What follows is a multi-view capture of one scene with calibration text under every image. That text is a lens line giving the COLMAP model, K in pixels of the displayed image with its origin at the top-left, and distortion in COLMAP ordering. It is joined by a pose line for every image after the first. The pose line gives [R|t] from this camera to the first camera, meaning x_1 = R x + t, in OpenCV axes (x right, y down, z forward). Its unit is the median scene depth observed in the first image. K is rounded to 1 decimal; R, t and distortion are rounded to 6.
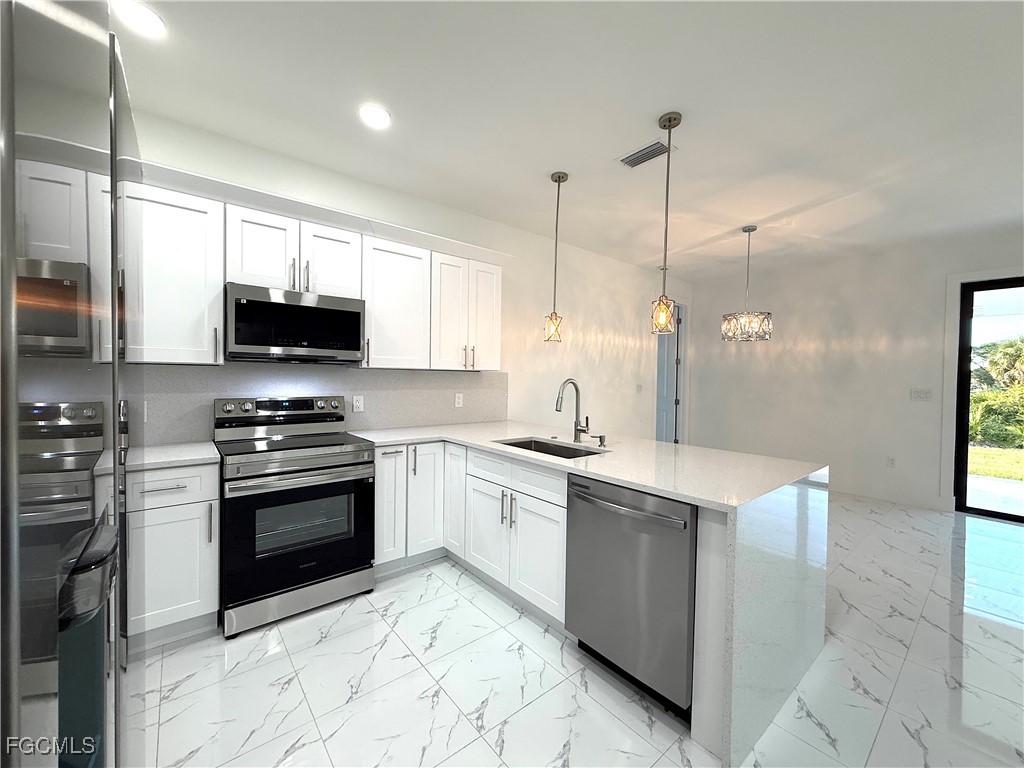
lens RADIAL K [[415.2, 0, 516.4], [0, 415.2, 381.2], [0, 0, 1]] dist [0.008198, -0.000368]
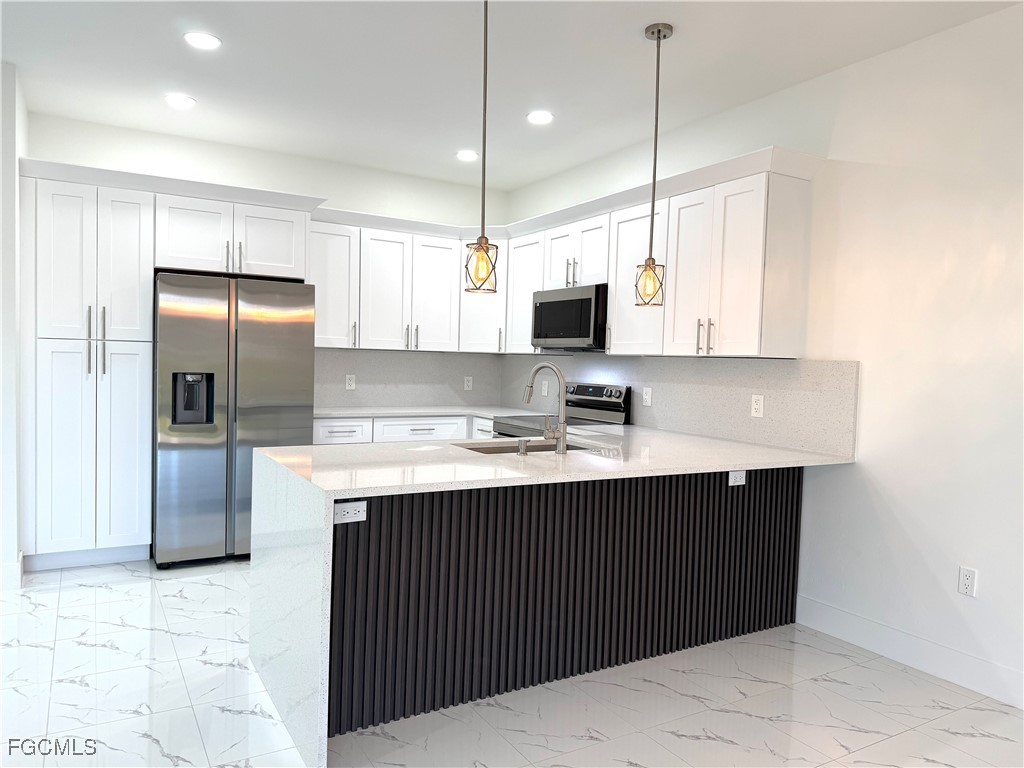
lens RADIAL K [[720.9, 0, 510.2], [0, 720.9, 390.7], [0, 0, 1]] dist [0.016809, -0.031650]
pose [[-0.163936, 0.024761, -0.986160, 0.825478], [-0.042726, 0.998569, 0.032175, 0.003351], [0.985545, 0.047410, -0.162644, 0.681281]]
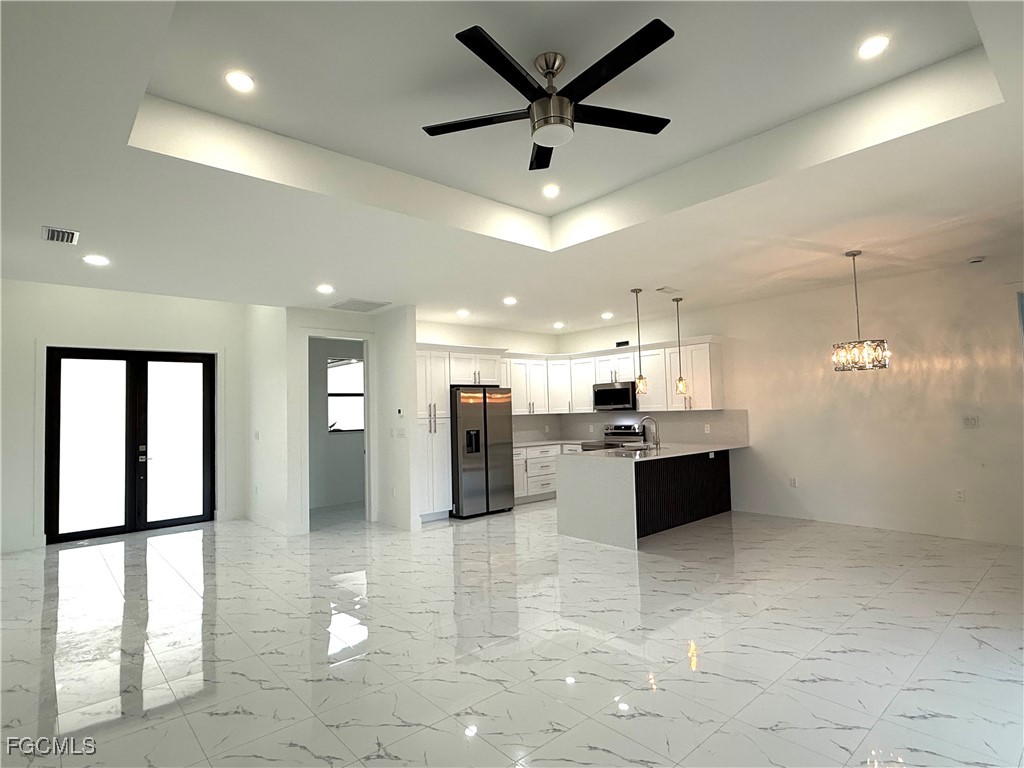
lens RADIAL K [[536.2, 0, 515.5], [0, 536.2, 383.9], [0, 0, 1]] dist [-0.000474, -0.000438]
pose [[0.029280, -0.066396, -0.997364, 1.595562], [0.017779, 0.997668, -0.065895, -0.002504], [0.999413, -0.015802, 0.030393, 0.173223]]
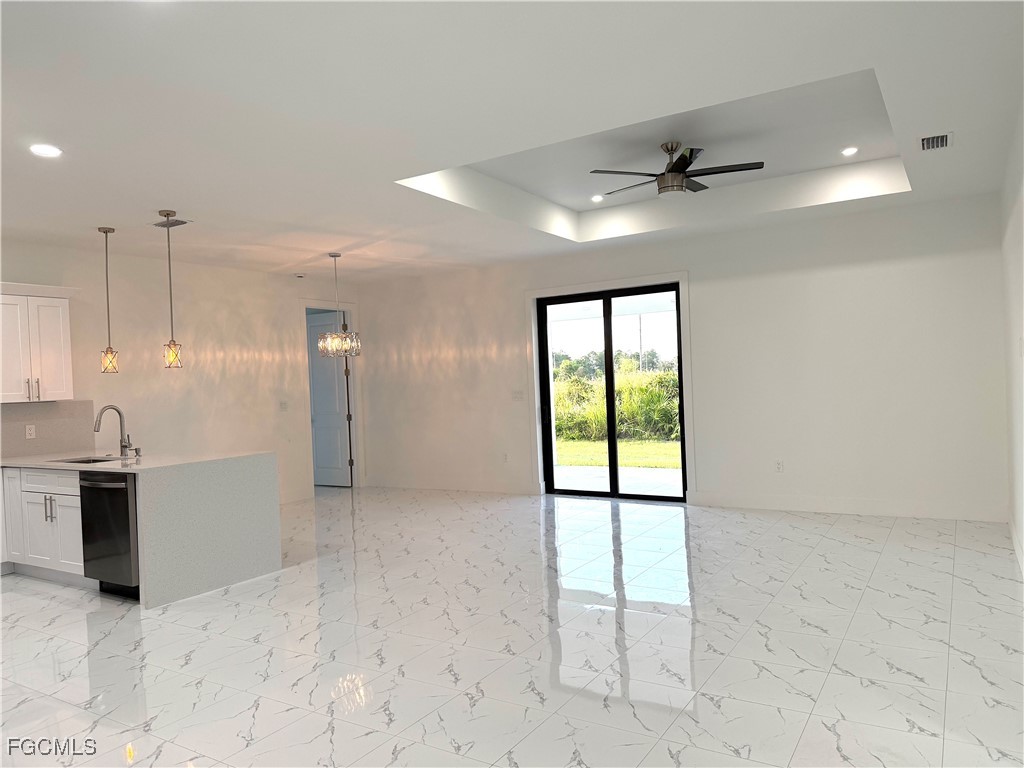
lens RADIAL K [[720.9, 0, 527.6], [0, 720.9, 393.9], [0, 0, 1]] dist [0.016809, -0.031650]
pose [[0.943048, -0.060403, 0.327126, 0.362226], [0.059134, 0.998154, 0.013835, 0.001780], [-0.327358, 0.006297, 0.944880, -0.877271]]
